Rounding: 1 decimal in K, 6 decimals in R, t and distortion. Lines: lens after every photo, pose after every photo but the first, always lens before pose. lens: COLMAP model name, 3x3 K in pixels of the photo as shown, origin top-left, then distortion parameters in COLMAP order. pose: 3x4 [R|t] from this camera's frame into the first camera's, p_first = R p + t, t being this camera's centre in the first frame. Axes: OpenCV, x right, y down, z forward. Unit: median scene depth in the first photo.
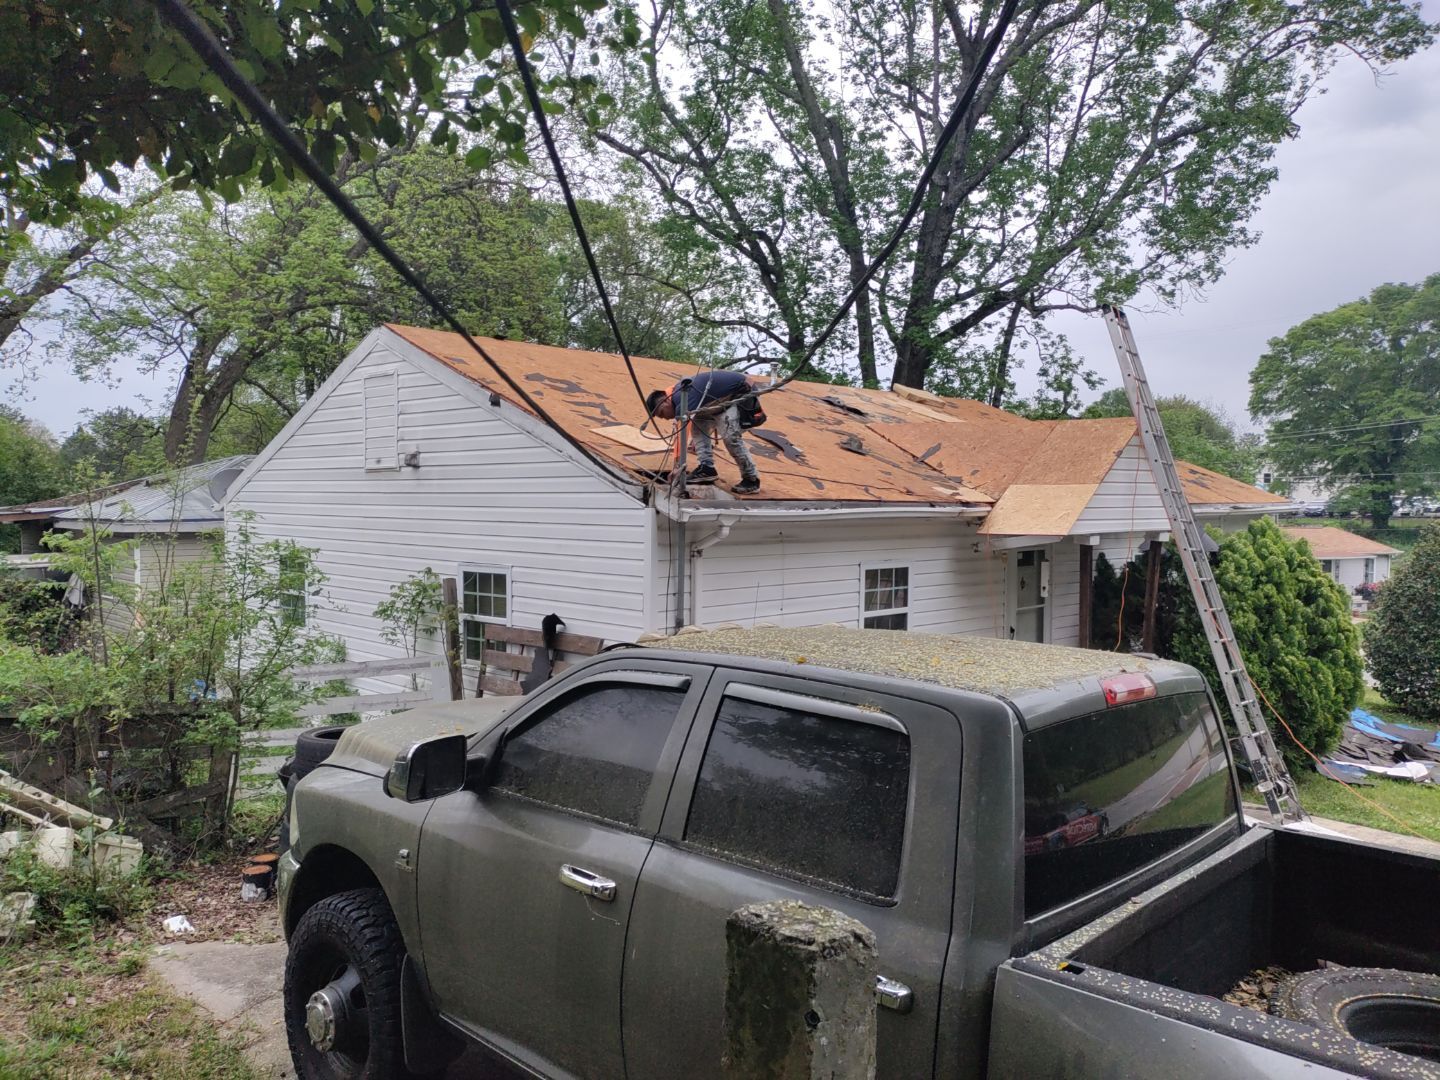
lens RADIAL K [[1058.3, 0, 716.1], [0, 1058.3, 539.3], [0, 0, 1]] dist [0.044559, -0.050612]
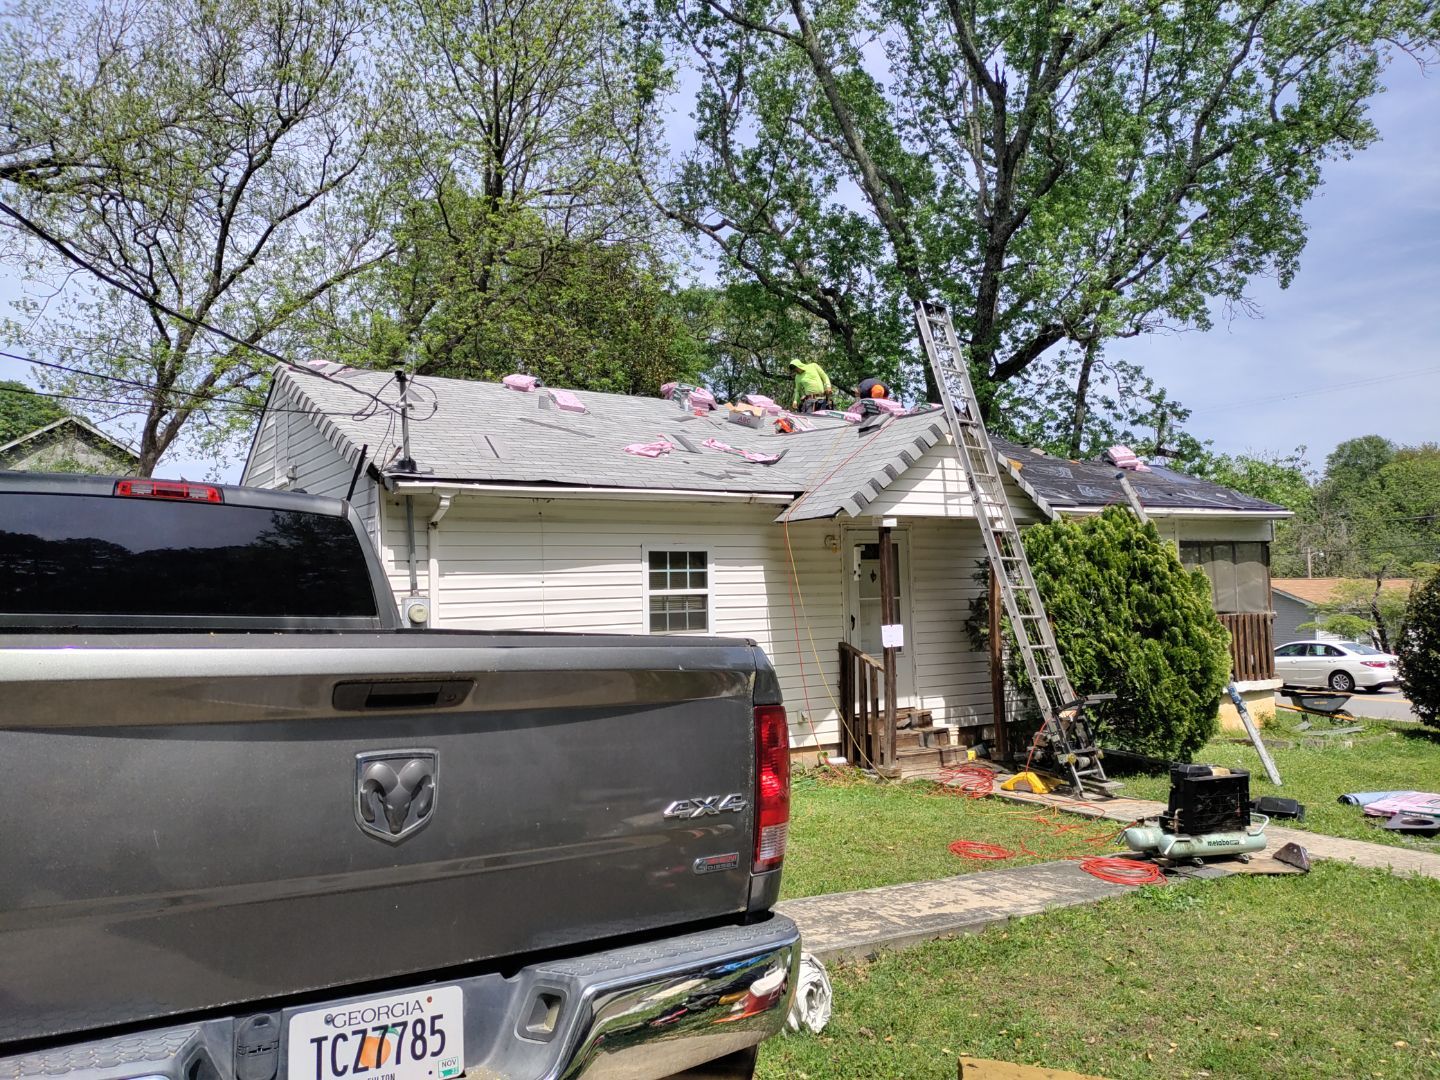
lens RADIAL K [[1058.3, 0, 716.1], [0, 1058.3, 539.3], [0, 0, 1]] dist [0.044559, -0.050612]
pose [[0.977211, -0.033478, -0.209613, 0.151489], [0.017215, 0.996731, -0.078935, 0.035945], [0.211571, 0.073527, 0.974593, -0.015921]]
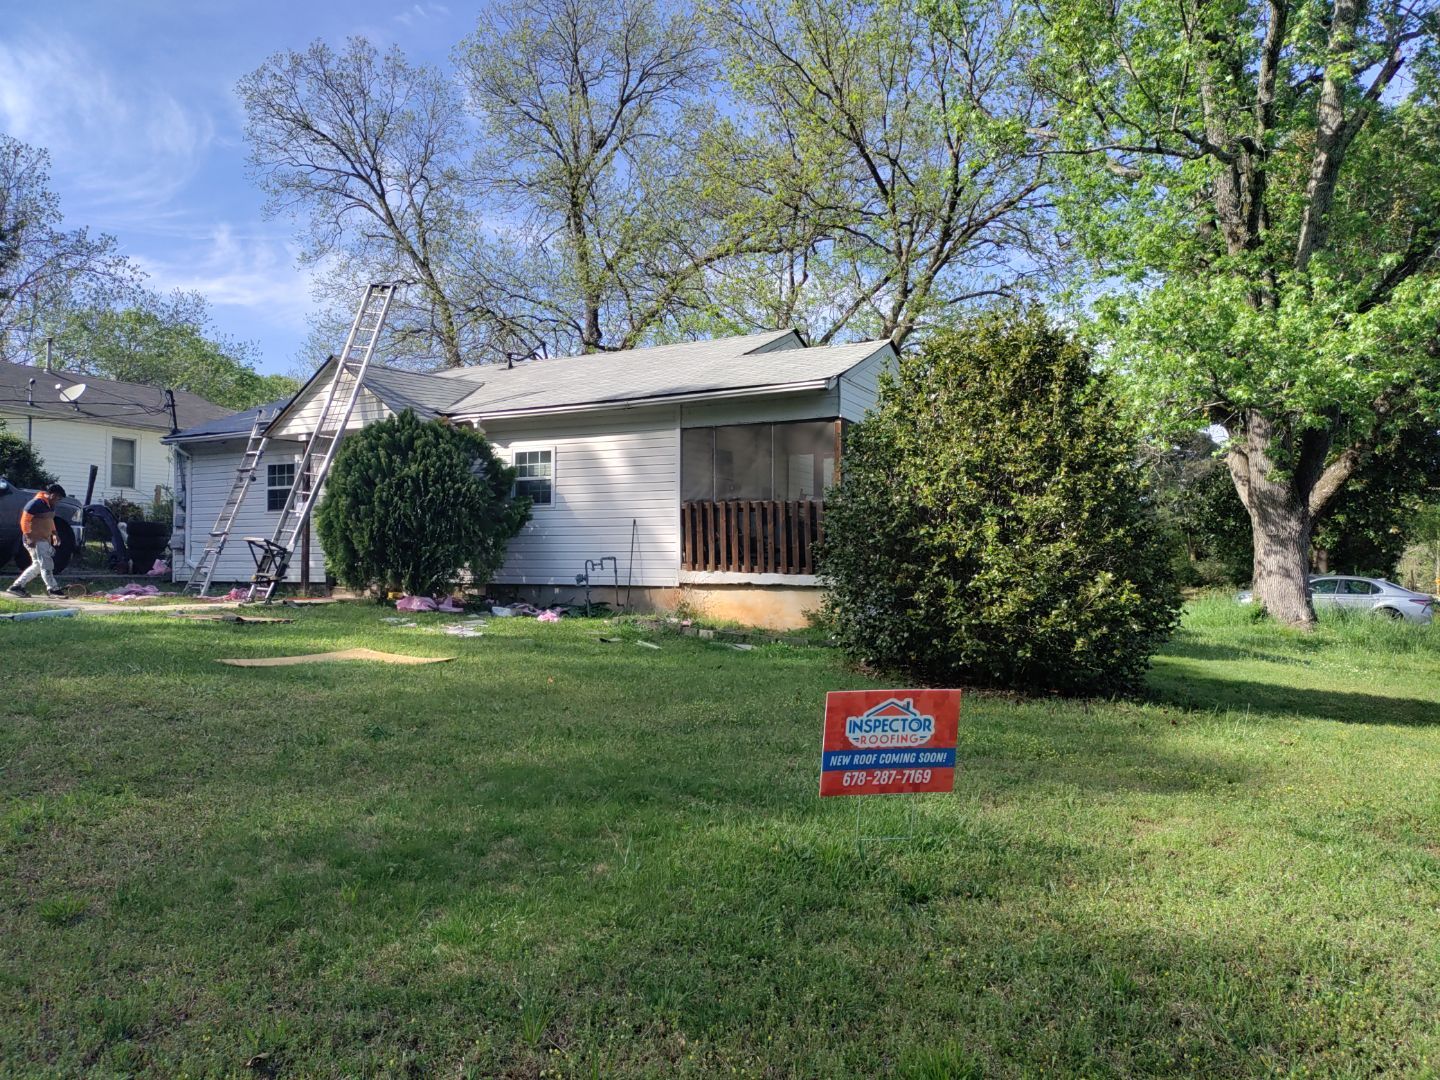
lens RADIAL K [[1058.3, 0, 716.1], [0, 1058.3, 539.3], [0, 0, 1]] dist [0.044559, -0.050612]
pose [[0.281979, -0.029246, -0.958975, 0.792908], [-0.035490, 0.998533, -0.040888, 0.076157], [0.958764, 0.045564, 0.280527, 0.432624]]
